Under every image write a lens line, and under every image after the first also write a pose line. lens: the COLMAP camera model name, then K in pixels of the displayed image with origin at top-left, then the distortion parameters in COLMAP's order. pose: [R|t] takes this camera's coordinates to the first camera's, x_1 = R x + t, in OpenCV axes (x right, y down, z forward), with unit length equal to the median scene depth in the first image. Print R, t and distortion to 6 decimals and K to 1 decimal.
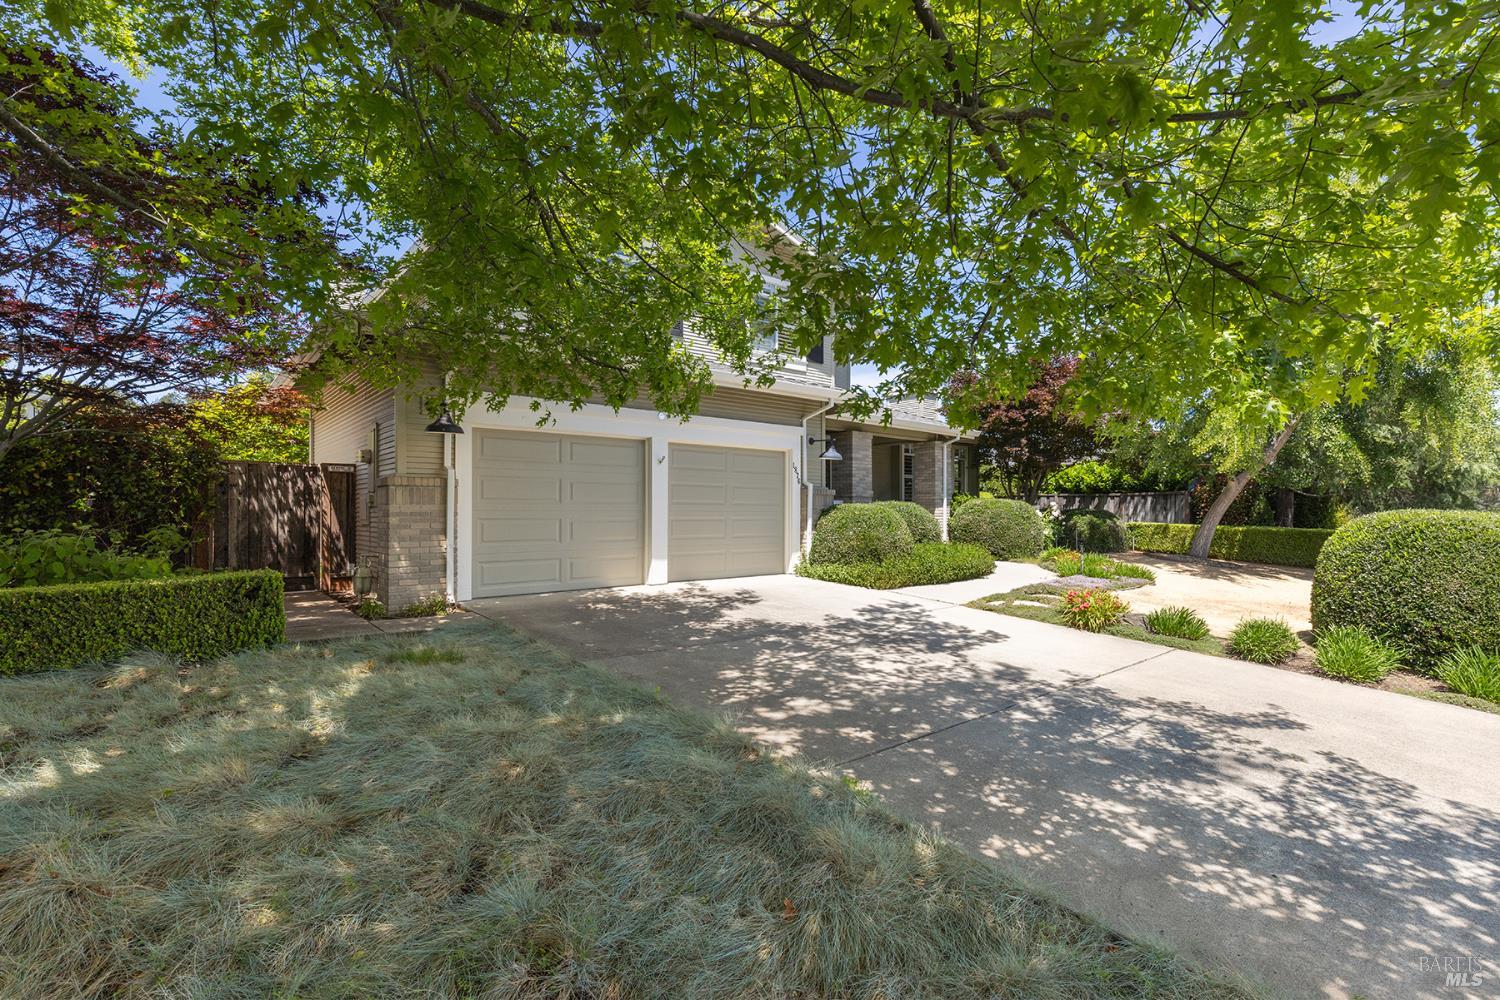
lens RADIAL K [[670.6, 0, 758.3], [0, 670.6, 500.6], [0, 0, 1]] dist [0.009300, -0.001411]
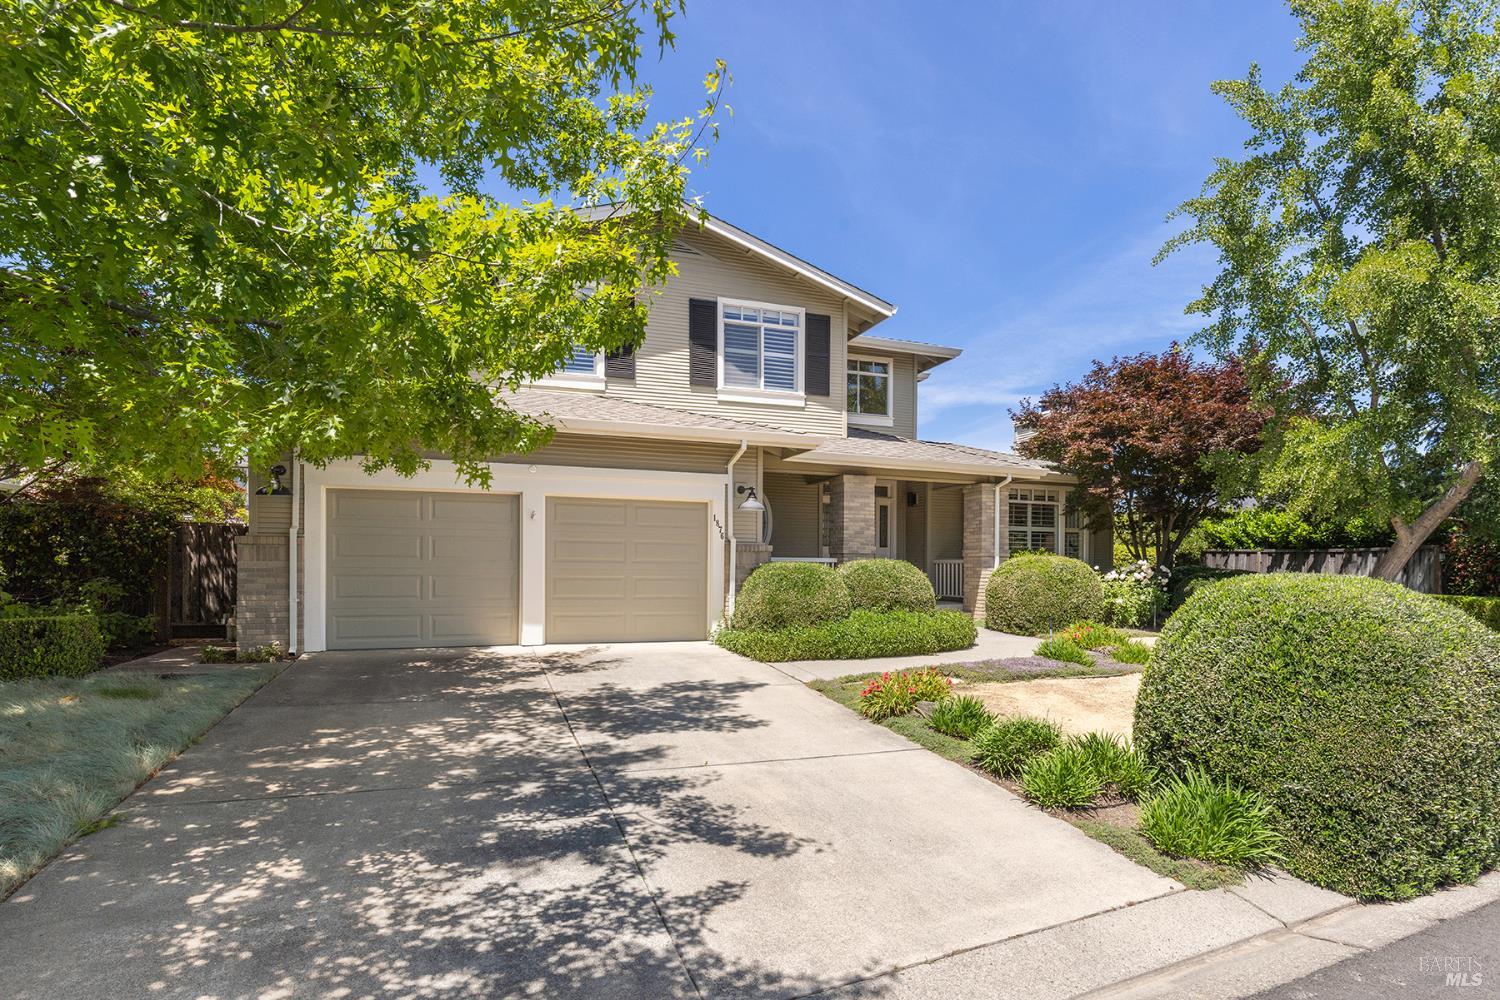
lens RADIAL K [[790.0, 0, 762.5], [0, 790.0, 564.0], [0, 0, 1]] dist [0.002132, -0.001724]
pose [[0.941432, 0.003624, -0.337184, 0.456447], [-0.001176, 0.999971, 0.007462, -0.000081], [0.337201, -0.006628, 0.941409, 0.045555]]
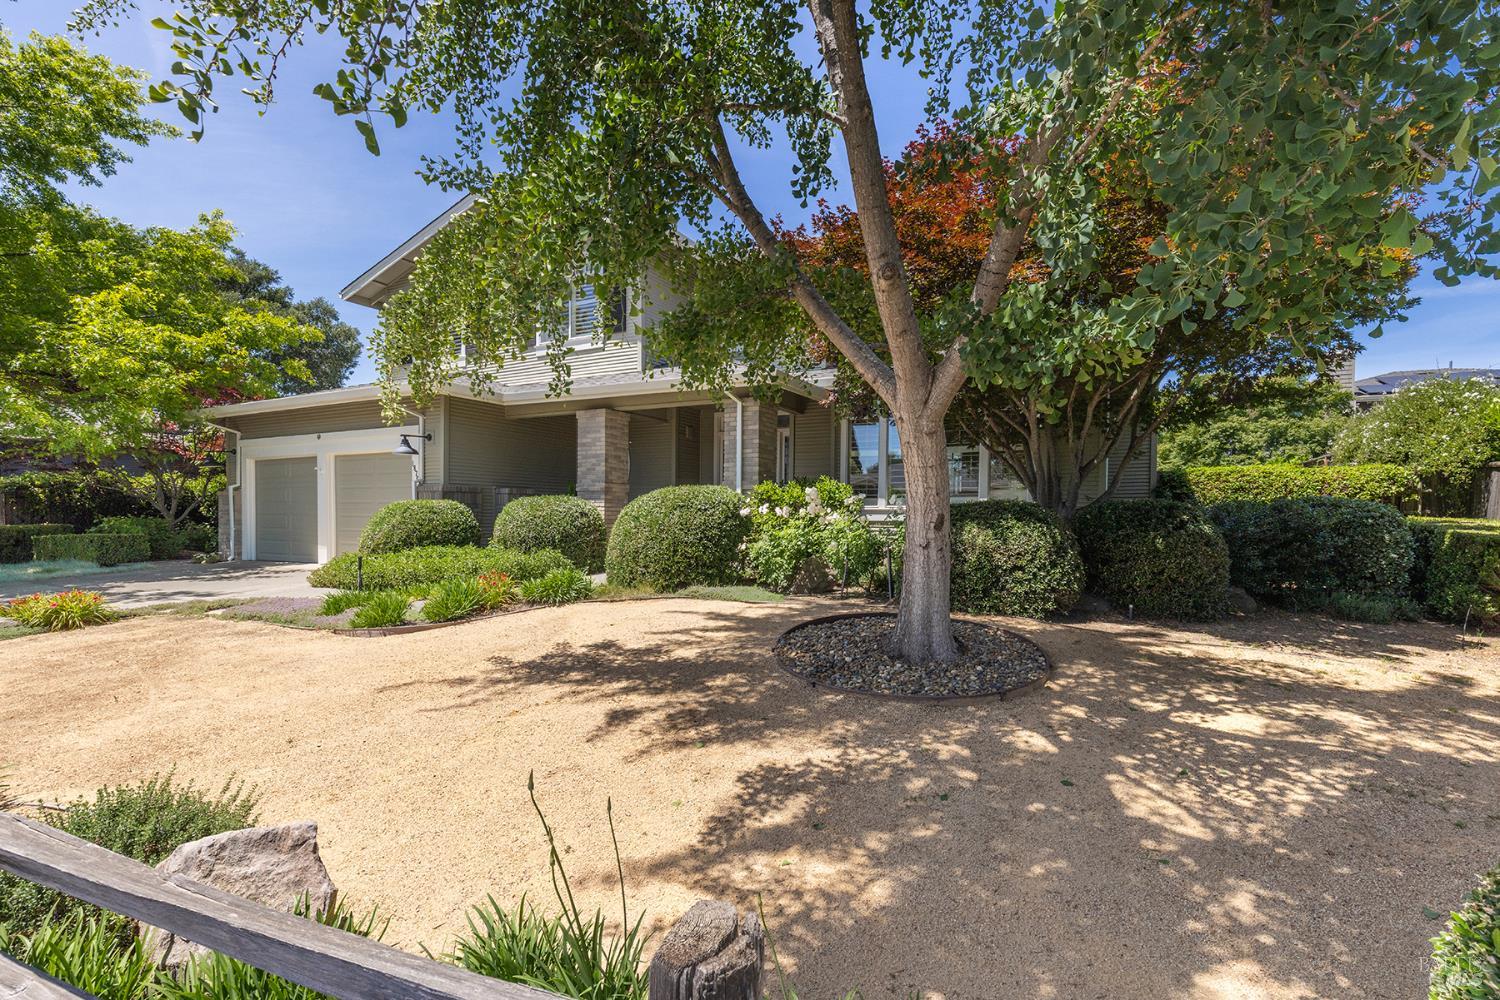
lens RADIAL K [[670.6, 0, 748.3], [0, 670.6, 504.9], [0, 0, 1]] dist [0.009300, -0.001411]
pose [[0.420915, -0.006855, -0.907074, 1.185686], [0.018306, 0.999832, 0.000938, 0.017660], [0.906915, -0.017000, 0.420970, 1.015955]]
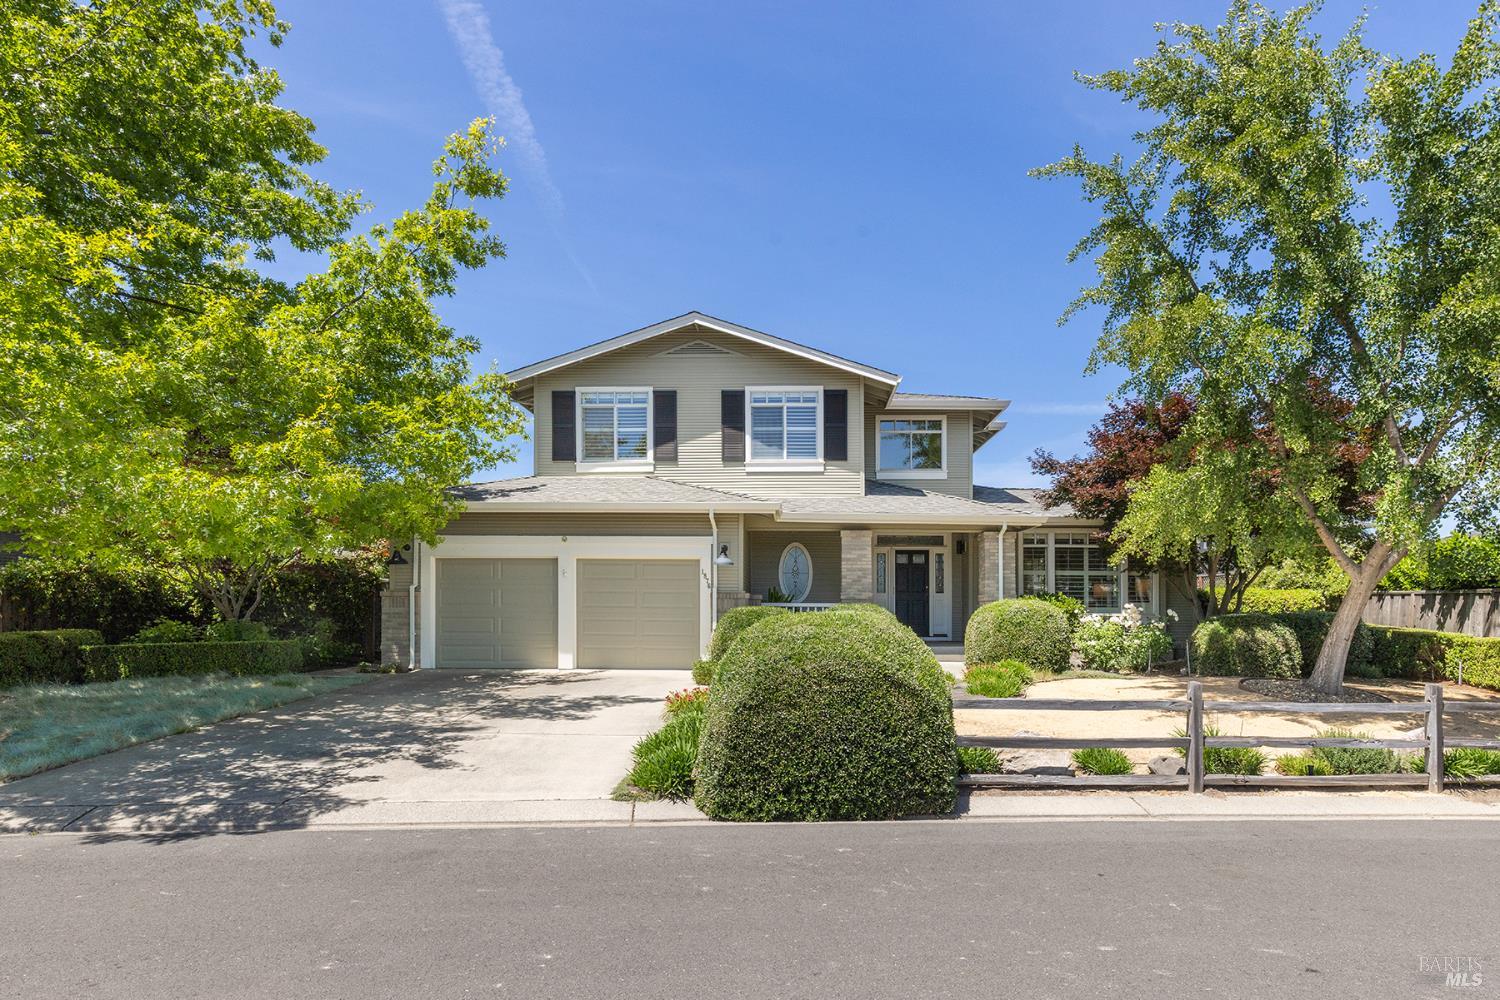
lens RADIAL K [[820.0, 0, 746.2], [0, 820.0, 580.6], [0, 0, 1]] dist [0.002024, -0.000739]
pose [[0.740323, -0.023931, -0.671826, 0.994550], [0.004351, 0.999516, -0.030810, 0.003276], [0.672238, 0.019886, 0.740068, 0.056370]]
